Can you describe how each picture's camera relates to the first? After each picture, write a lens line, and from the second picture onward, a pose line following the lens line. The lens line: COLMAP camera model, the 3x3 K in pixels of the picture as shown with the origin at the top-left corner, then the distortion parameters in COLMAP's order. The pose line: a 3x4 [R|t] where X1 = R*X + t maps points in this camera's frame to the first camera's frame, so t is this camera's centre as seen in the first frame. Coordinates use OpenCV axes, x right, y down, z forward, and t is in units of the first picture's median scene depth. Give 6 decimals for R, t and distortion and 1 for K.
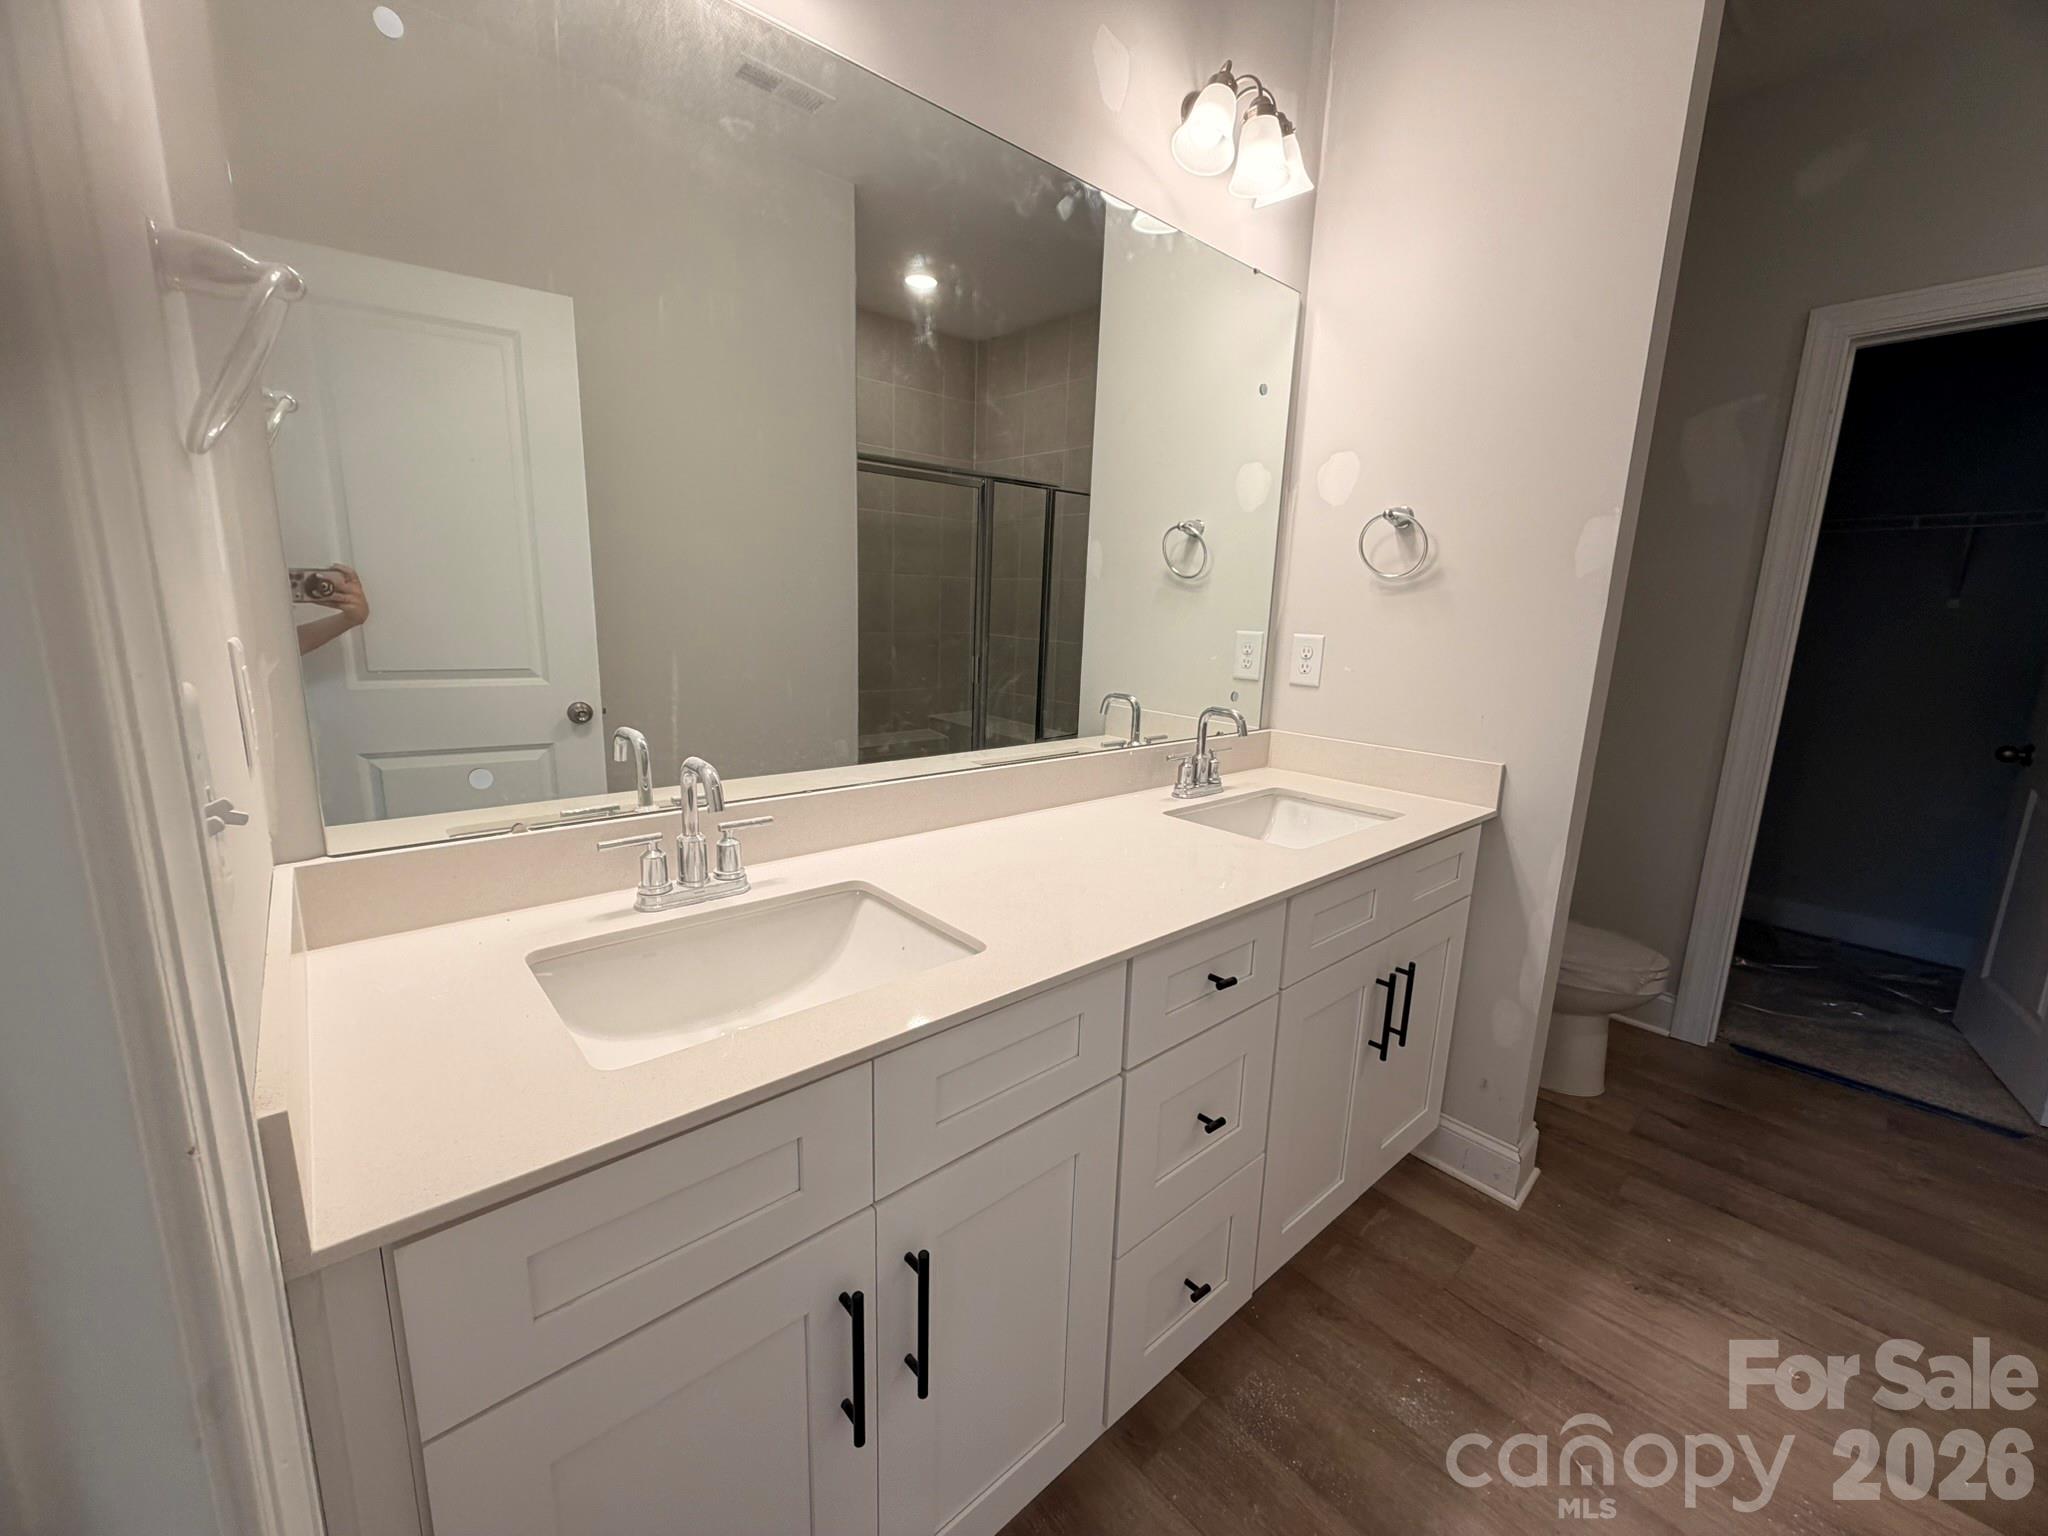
lens RADIAL K [[811.7, 0, 1024.0], [0, 811.7, 768.0], [0, 0, 1]] dist [0.001513, 0.000641]
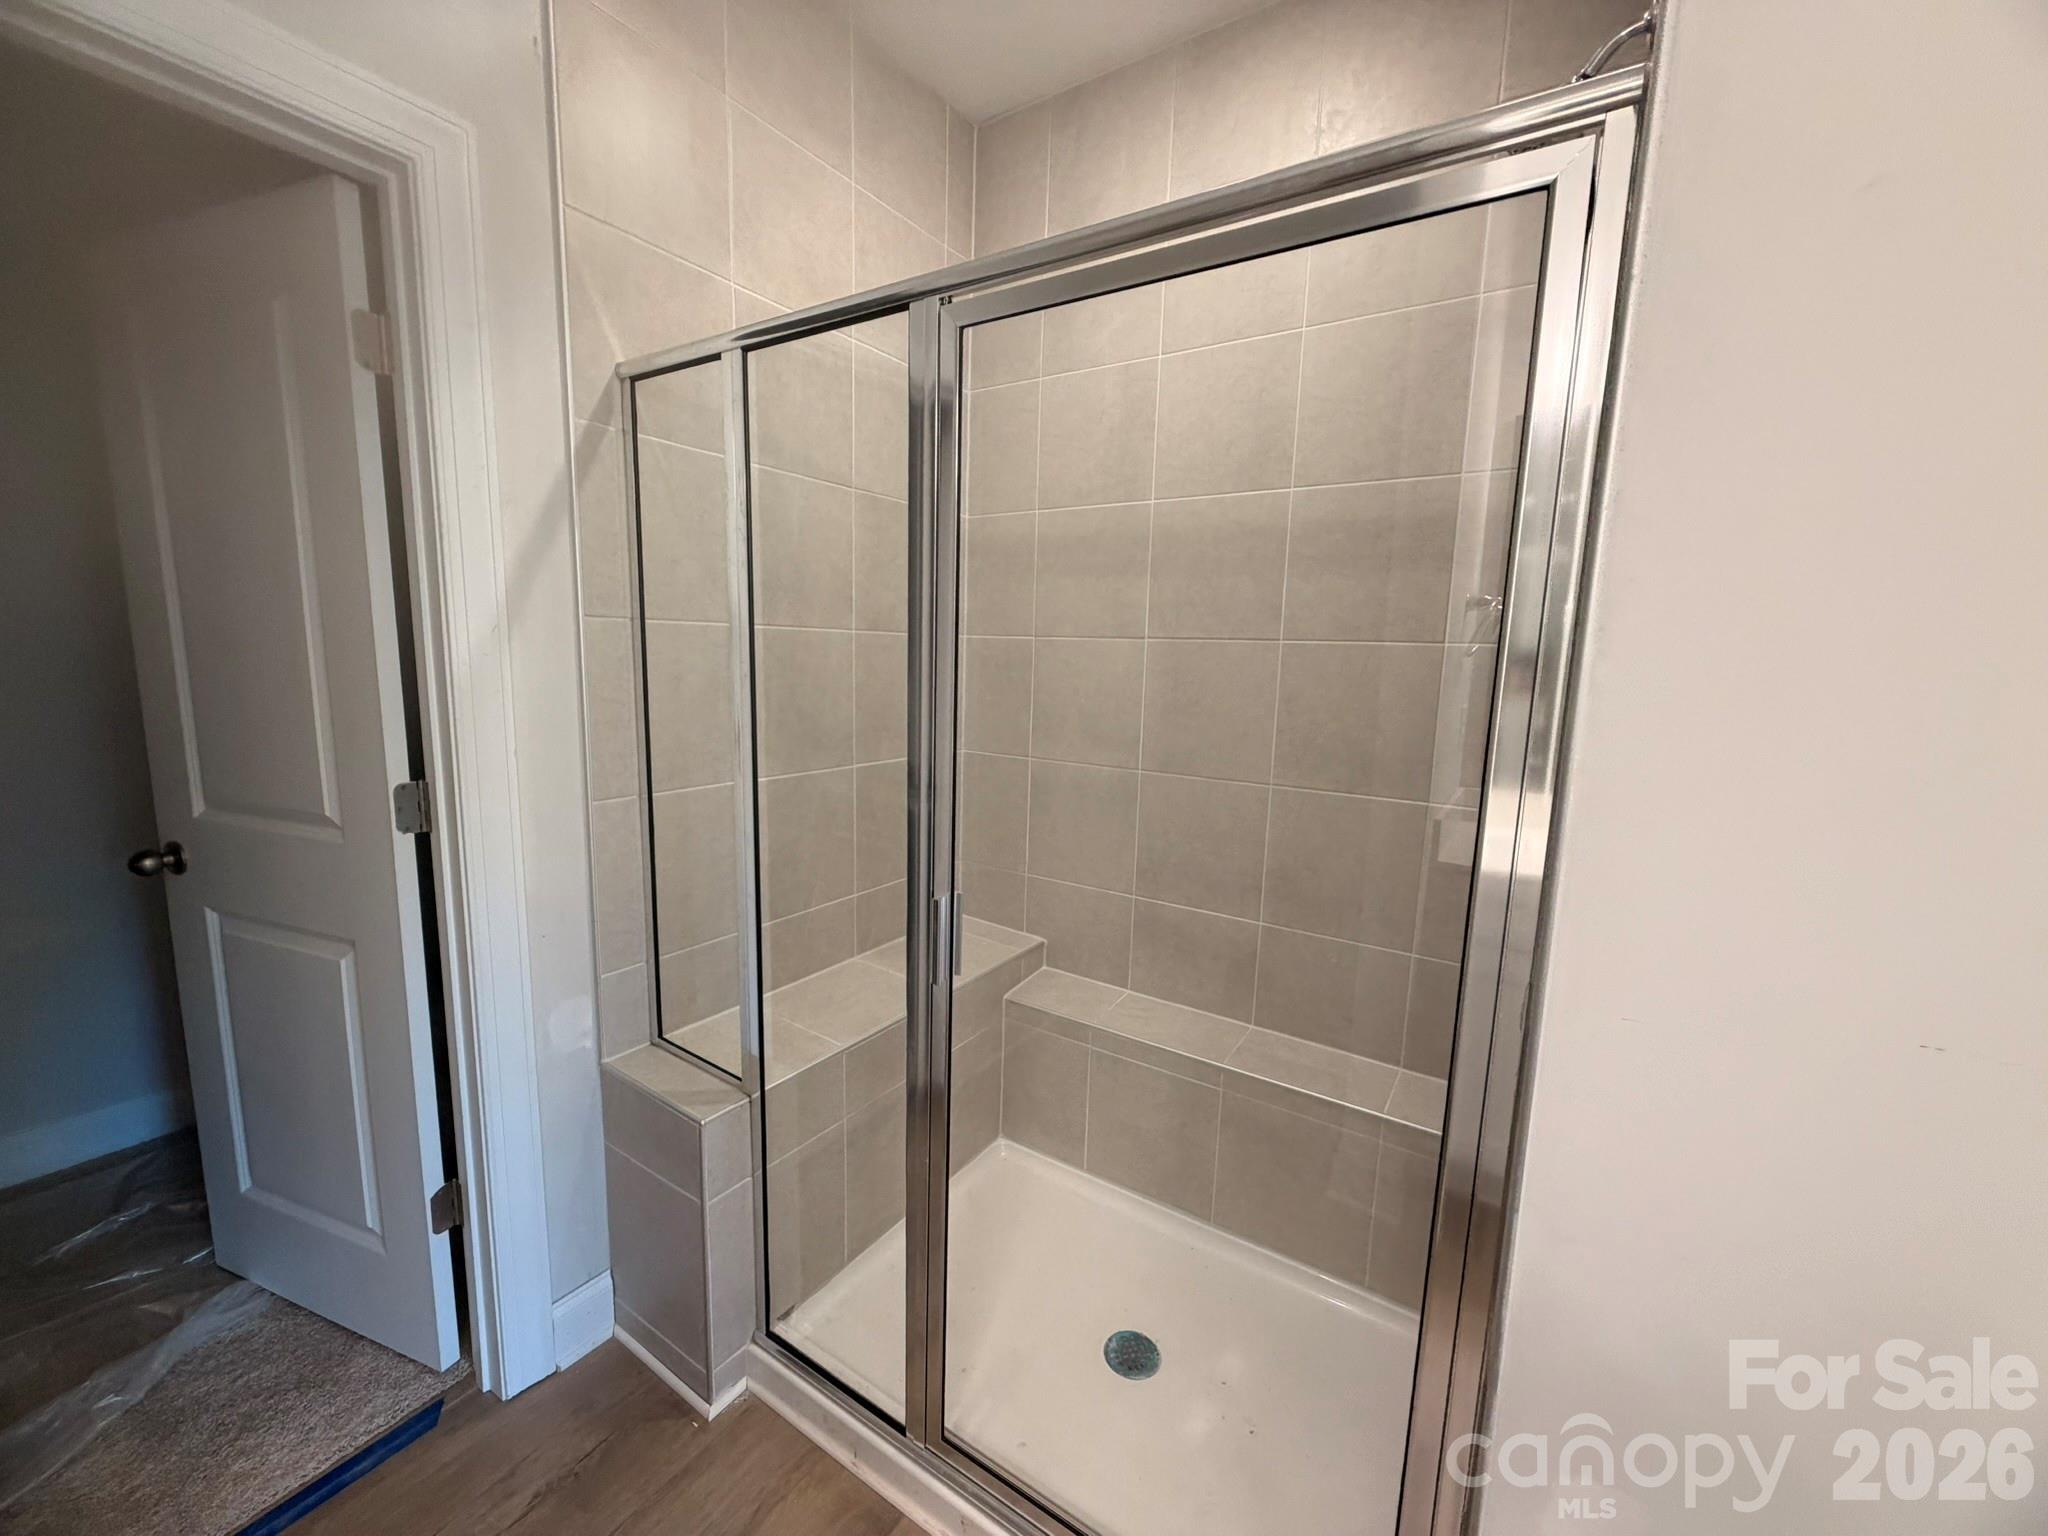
lens RADIAL K [[811.7, 0, 1024.0], [0, 811.7, 768.0], [0, 0, 1]] dist [0.001513, 0.000641]
pose [[-0.260559, -0.173374, 0.949763, 0.462706], [0.148168, 0.964909, 0.216788, -0.125649], [-0.954020, 0.197211, -0.225727, 0.495779]]
